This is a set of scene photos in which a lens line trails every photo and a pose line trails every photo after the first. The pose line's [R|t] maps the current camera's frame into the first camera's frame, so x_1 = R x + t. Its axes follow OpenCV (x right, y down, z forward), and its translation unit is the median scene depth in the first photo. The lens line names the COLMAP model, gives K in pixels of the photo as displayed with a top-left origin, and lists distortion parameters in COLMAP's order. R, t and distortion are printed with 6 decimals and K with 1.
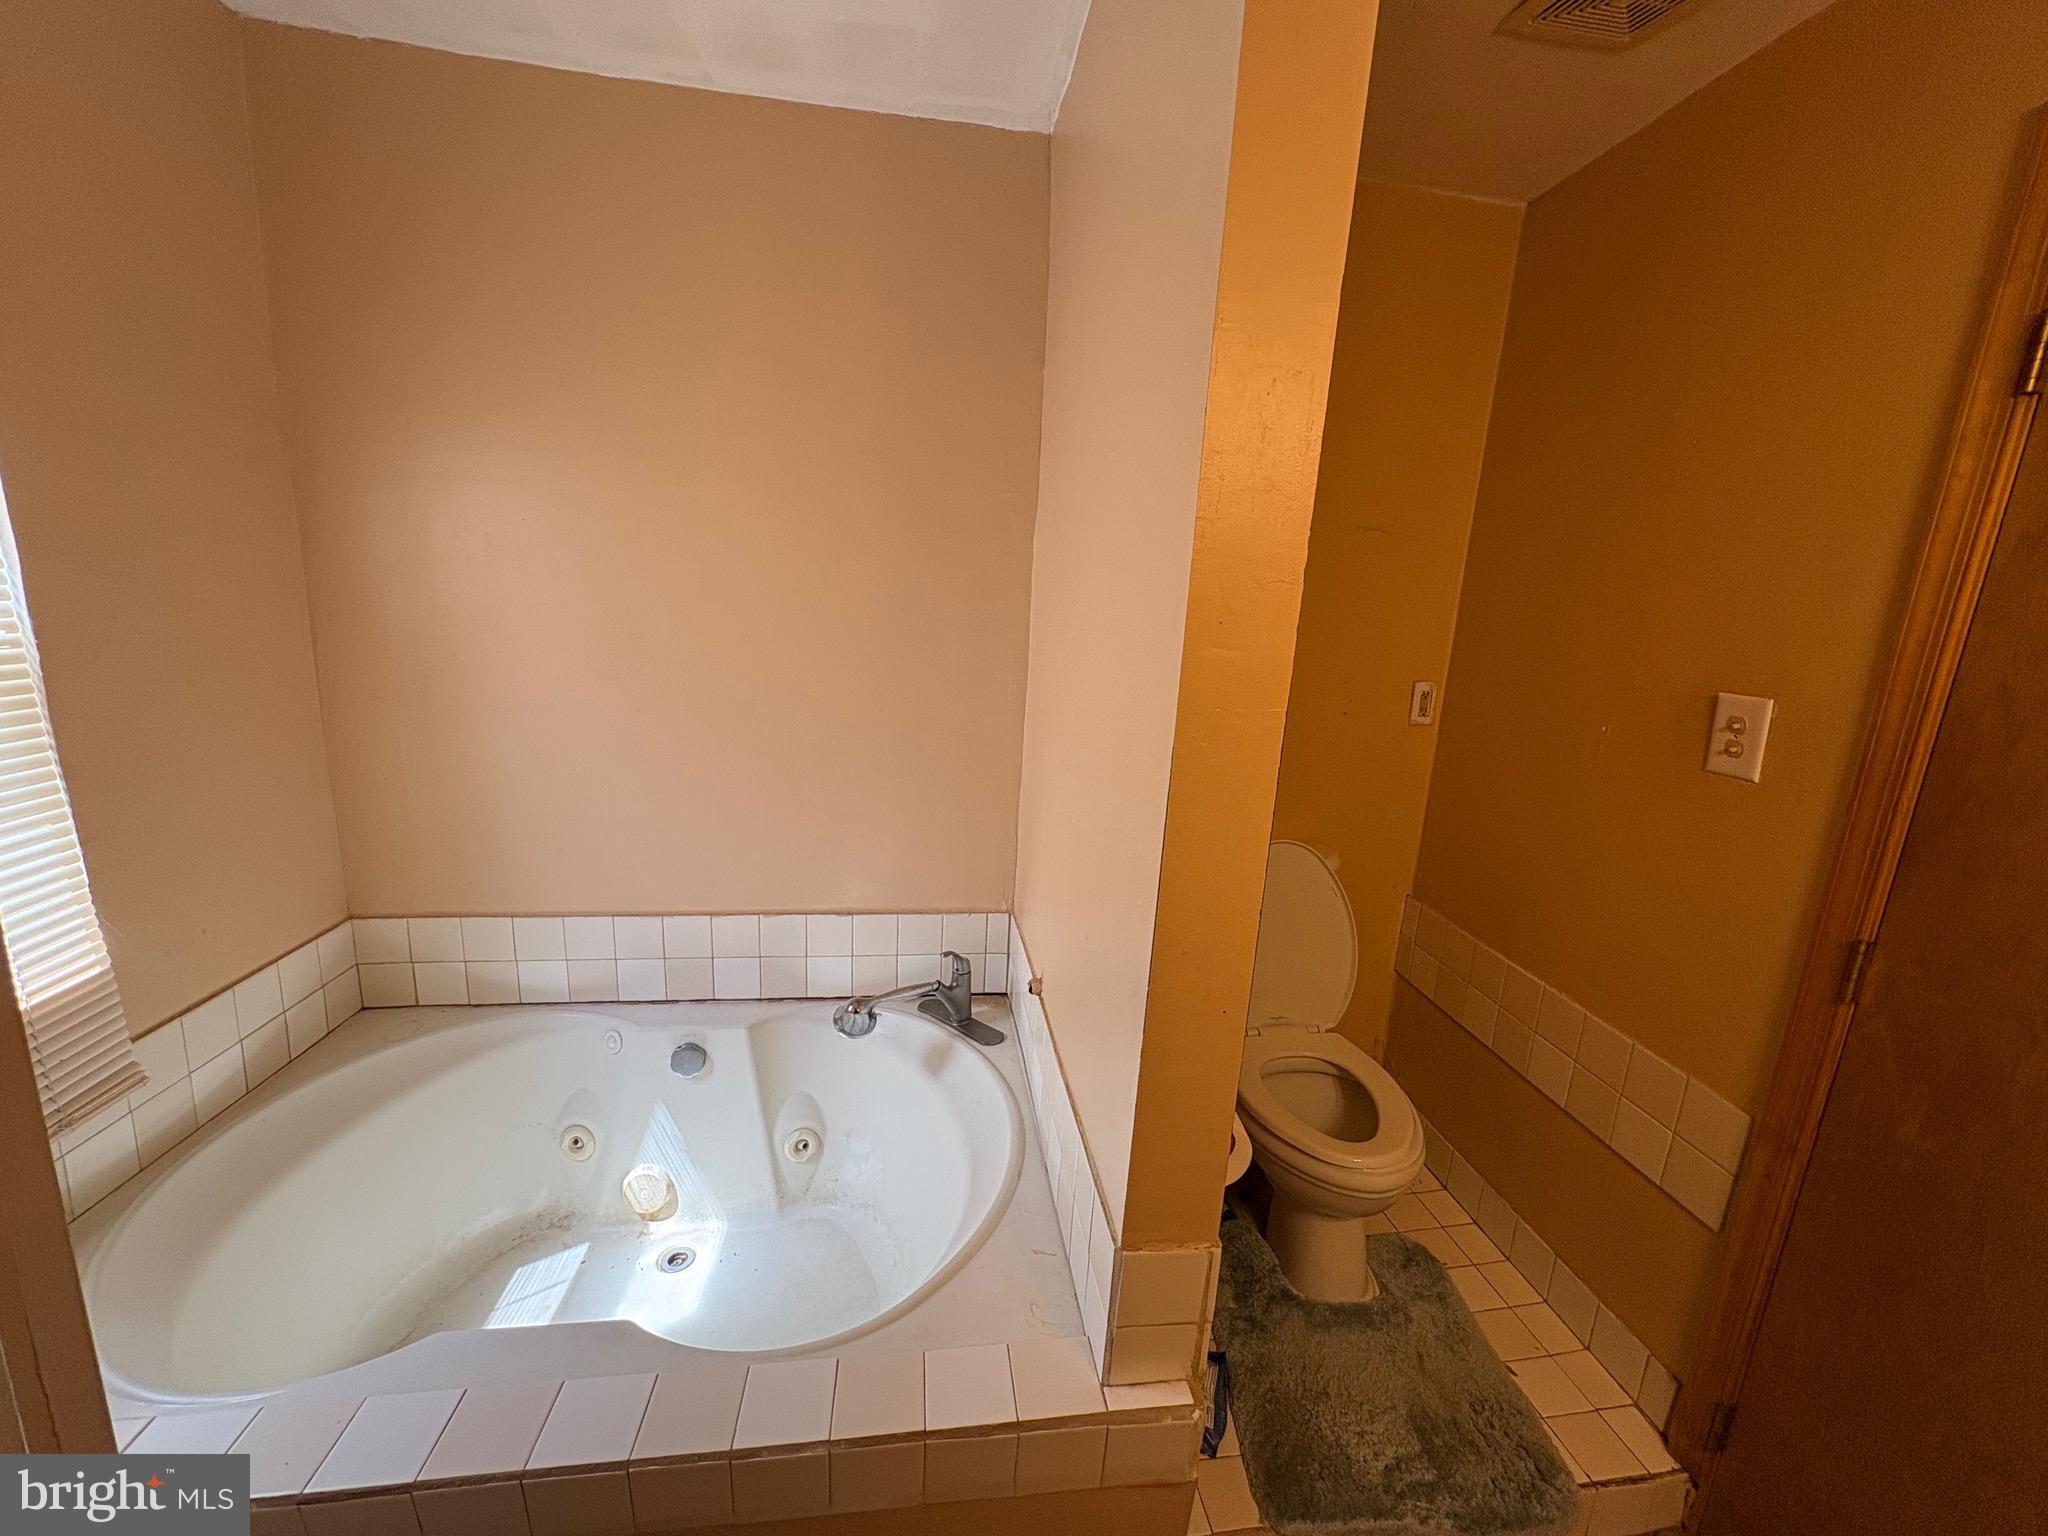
lens RADIAL K [[815.7, 0, 1026.3], [0, 815.7, 768.4], [0, 0, 1]] dist [-0.004221, -0.001057]
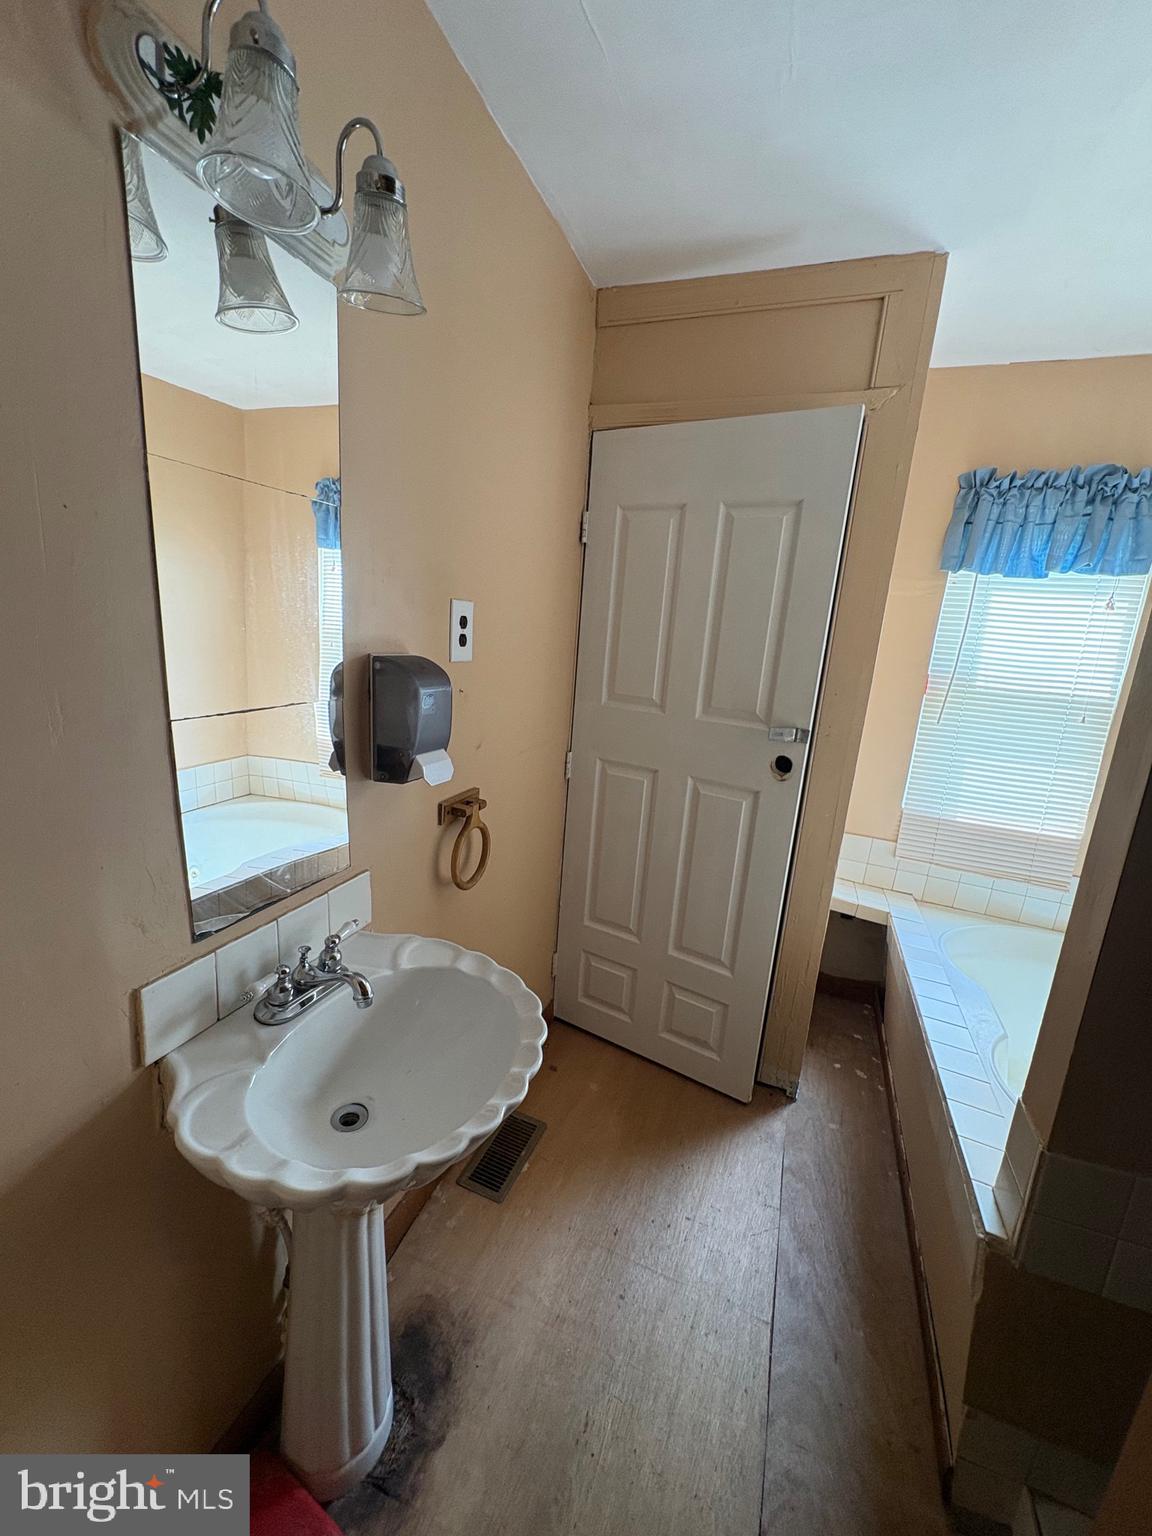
lens RADIAL K [[611.8, 0, 572.1], [0, 611.8, 767.7], [0, 0, 1]] dist [-0.004221, -0.001057]
pose [[-0.482526, 0.108551, -0.869129, 0.718913], [-0.286713, 0.918045, 0.273839, -0.001173], [0.827626, 0.381325, -0.411858, 0.301789]]
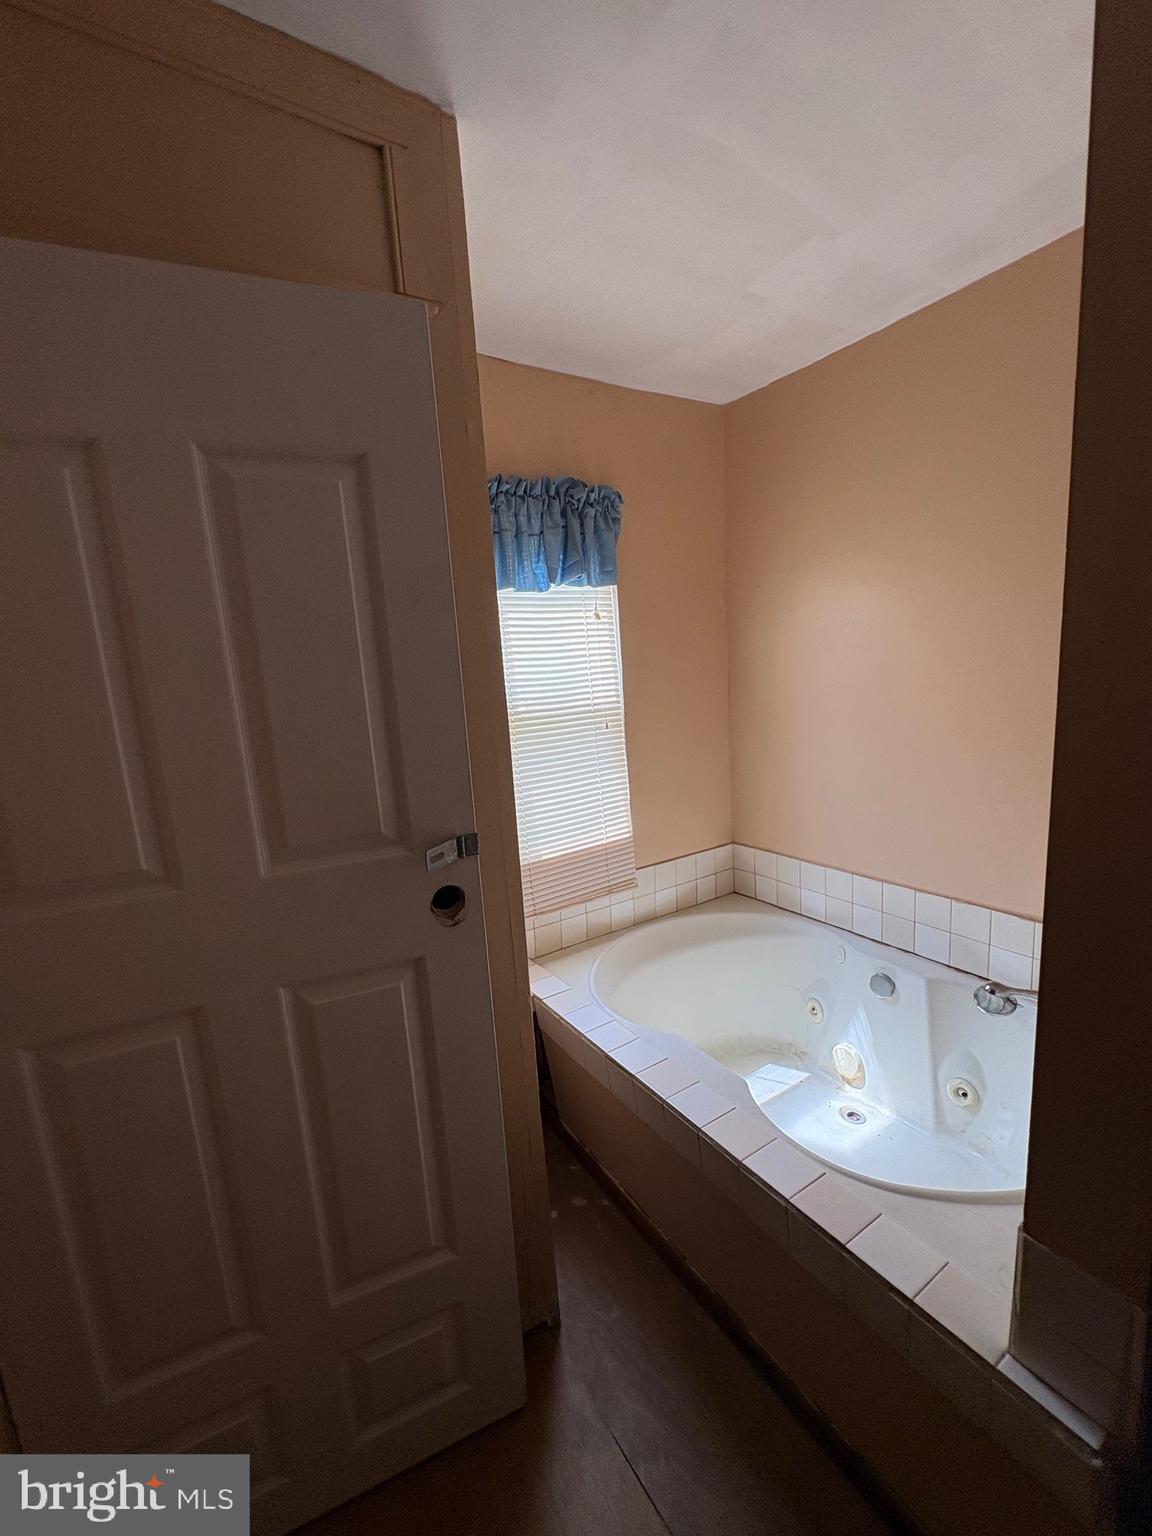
lens RADIAL K [[611.8, 0, 574.6], [0, 611.8, 767.9], [0, 0, 1]] dist [-0.004221, -0.001057]
pose [[0.421849, 0.067673, -0.904137, 0.293504], [-0.106120, 0.994042, 0.024889, 0.012528], [0.900434, 0.085447, 0.426517, 0.035261]]
